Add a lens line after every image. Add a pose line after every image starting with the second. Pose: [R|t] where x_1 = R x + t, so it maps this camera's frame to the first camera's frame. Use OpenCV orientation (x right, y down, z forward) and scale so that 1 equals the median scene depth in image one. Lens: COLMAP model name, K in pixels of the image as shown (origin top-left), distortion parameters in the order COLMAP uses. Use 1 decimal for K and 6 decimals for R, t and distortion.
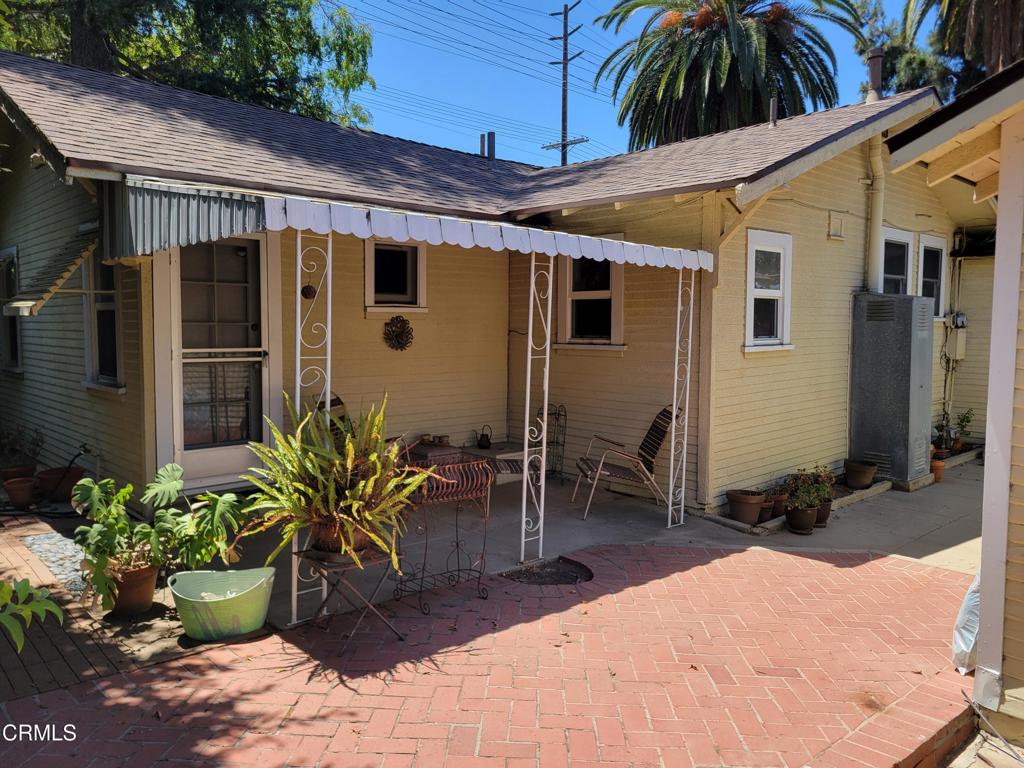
lens RADIAL K [[769.6, 0, 512.0], [0, 769.6, 384.0], [0, 0, 1]] dist [-0.000205, -0.005260]
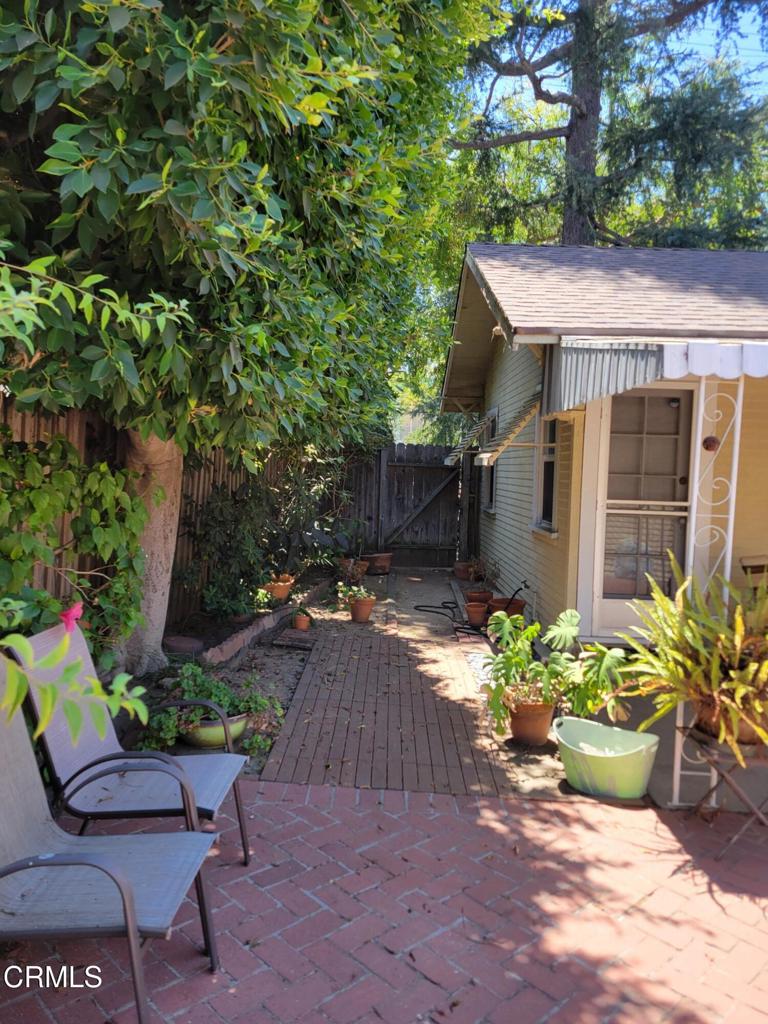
lens RADIAL K [[751.7, 0, 384.2], [0, 751.7, 504.4], [0, 0, 1]] dist [0.039566, -0.030365]
pose [[0.714029, 0.049864, -0.698338, 0.084101], [-0.078175, 0.996901, -0.008749, -0.009675], [0.695738, 0.060840, 0.715715, 0.094606]]
